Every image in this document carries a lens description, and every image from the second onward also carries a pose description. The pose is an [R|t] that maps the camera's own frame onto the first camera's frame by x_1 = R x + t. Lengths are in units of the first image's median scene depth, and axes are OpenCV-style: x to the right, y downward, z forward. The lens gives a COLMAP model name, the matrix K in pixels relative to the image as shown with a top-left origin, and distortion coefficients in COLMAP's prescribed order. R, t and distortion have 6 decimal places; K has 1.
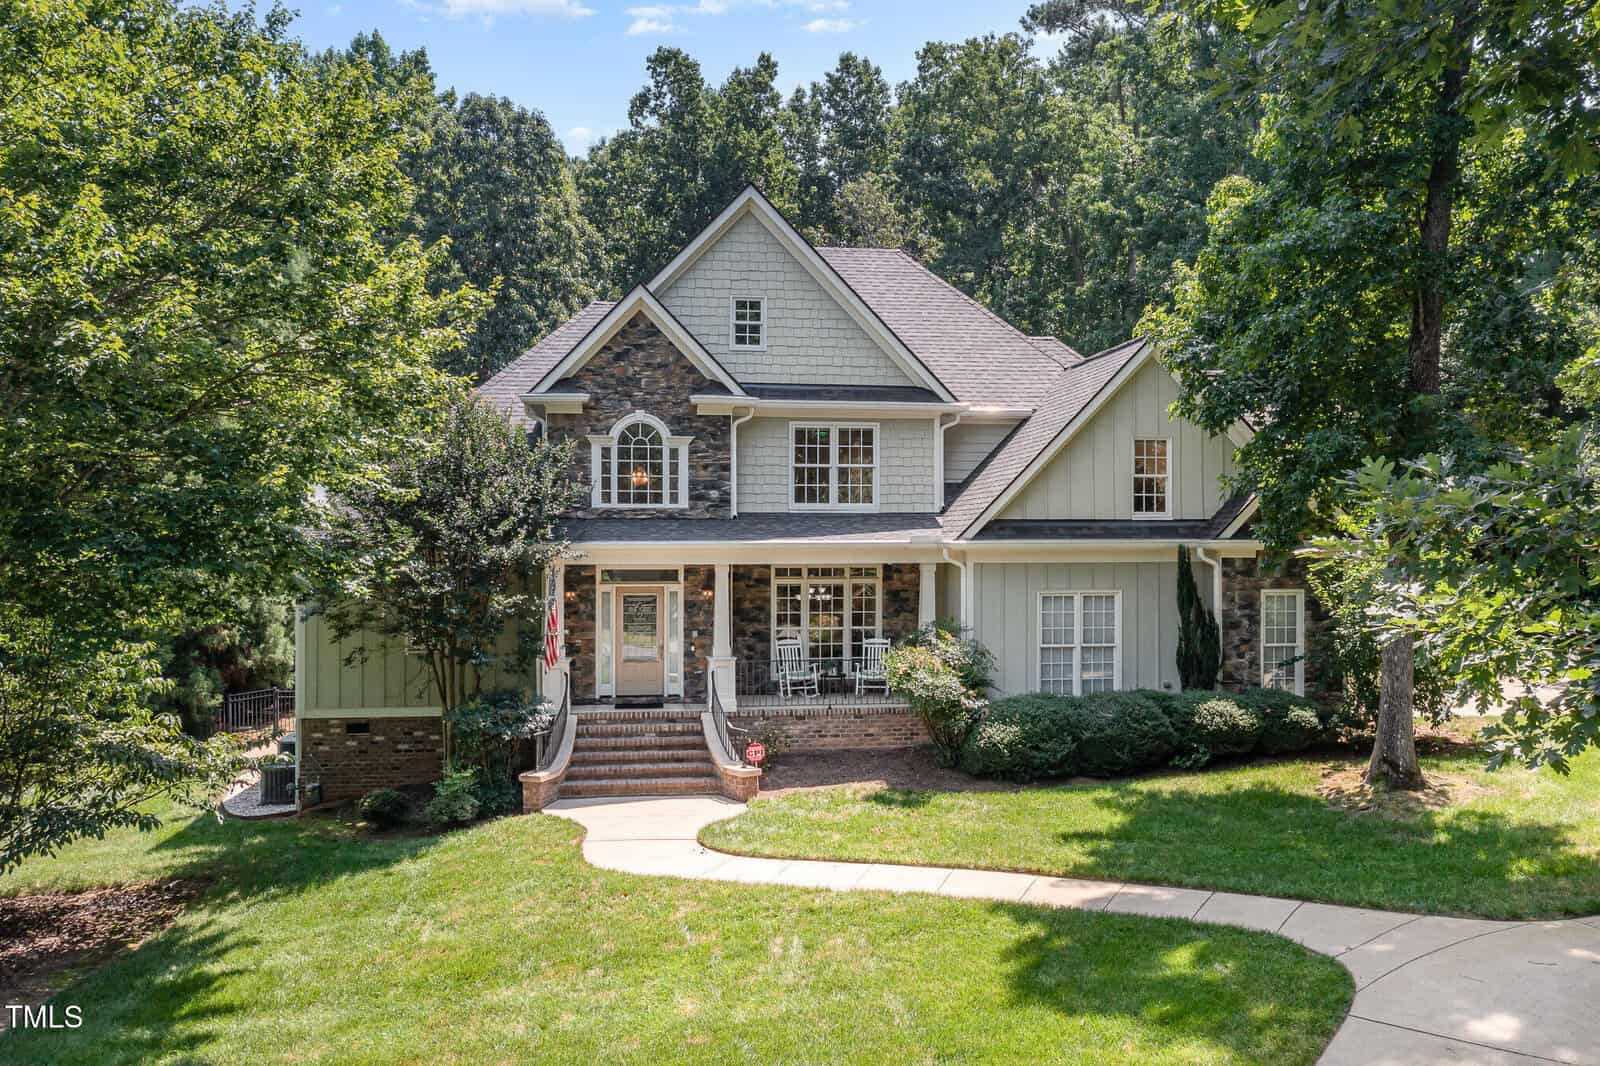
lens RADIAL K [[781.4, 0, 811.7], [0, 781.4, 523.0], [0, 0, 1]] dist [0.012919, 0.002324]
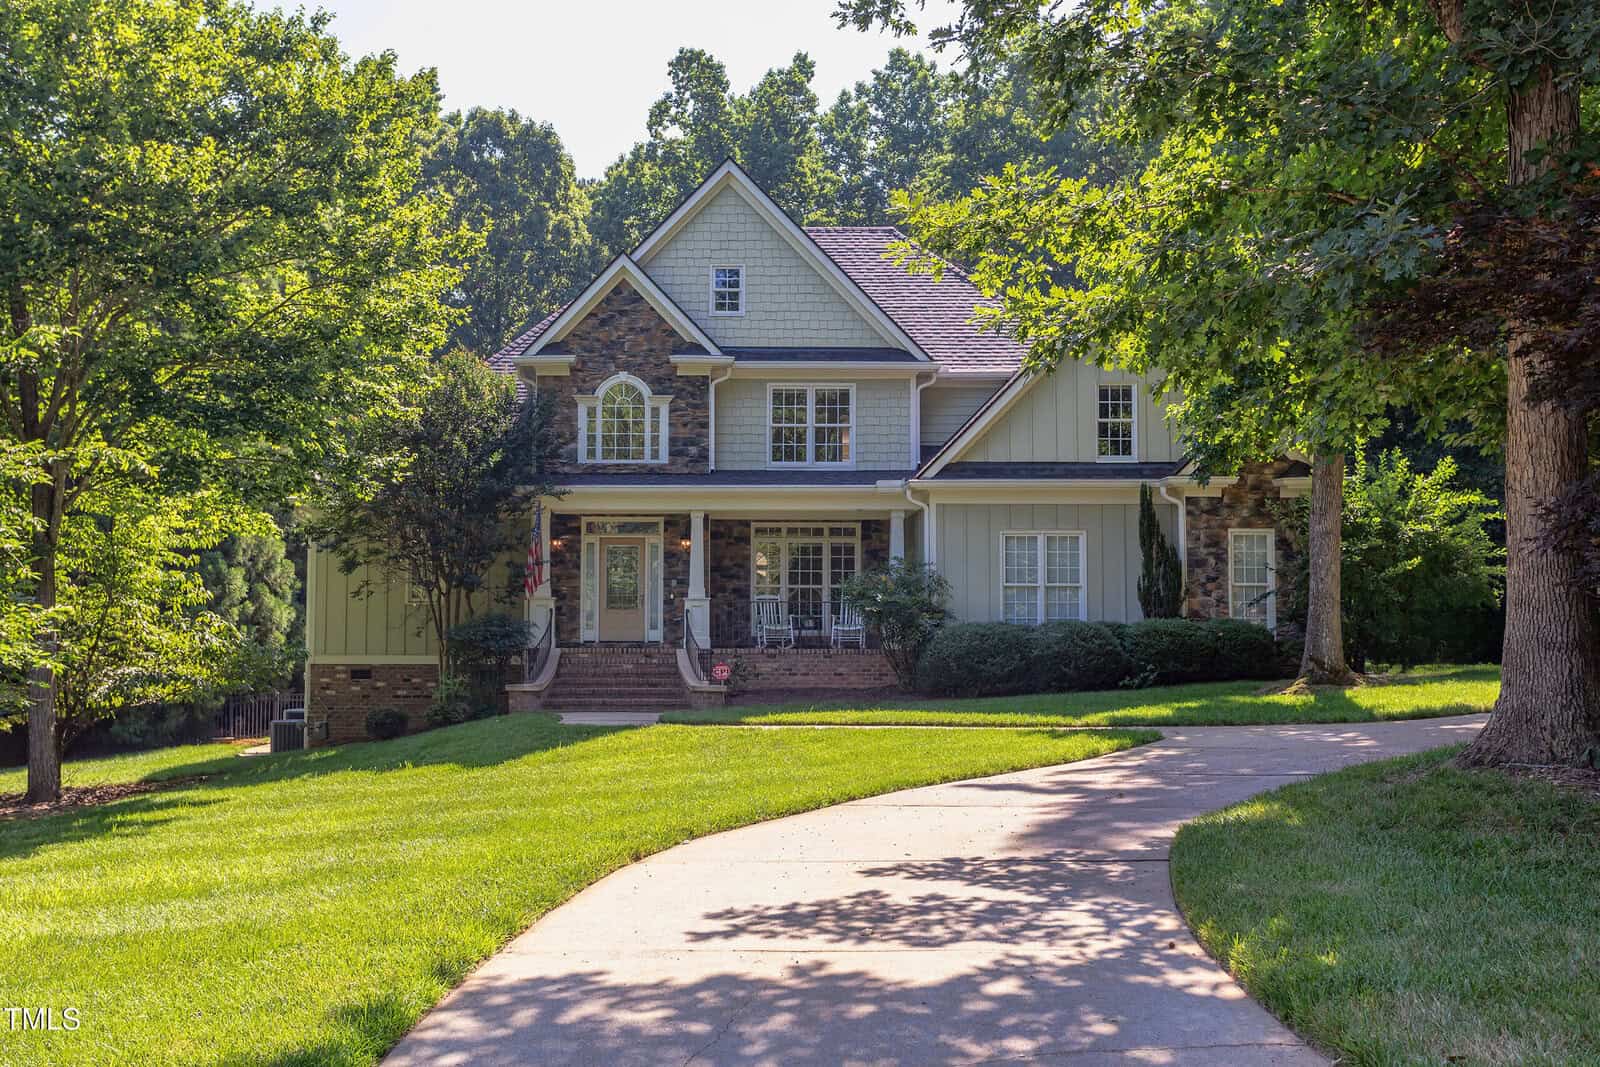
lens RADIAL K [[936.7, 0, 796.2], [0, 936.7, 570.7], [0, 0, 1]] dist [0.040755, 0.000159]
pose [[0.996571, -0.006305, -0.082502, 0.115133], [0.002921, 0.999152, -0.041077, 0.175898], [0.082691, 0.040695, 0.995744, -0.230499]]
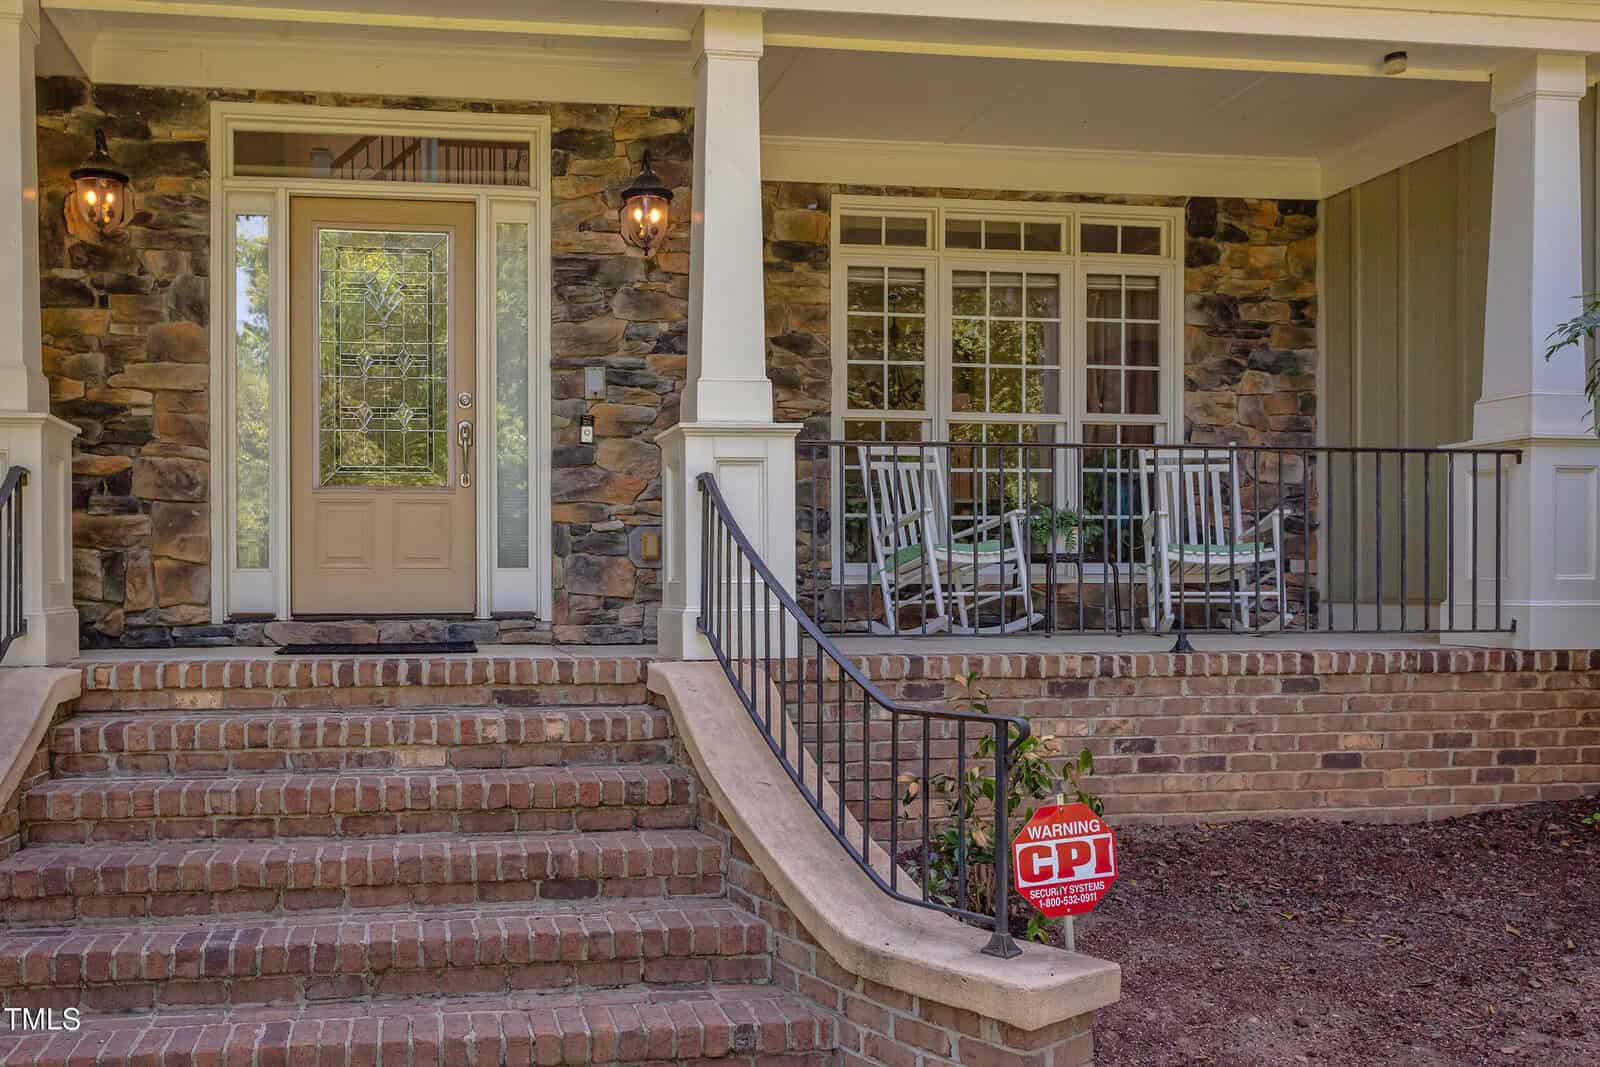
lens RADIAL K [[970.3, 0, 647.6], [0, 970.3, 531.5], [0, 0, 1]] dist [0.000601, -0.000177]
pose [[0.999974, -0.003366, 0.006337, -0.132532], [0.003317, 0.999965, 0.007739, 0.188106], [-0.006363, -0.007718, 0.999950, 0.667496]]
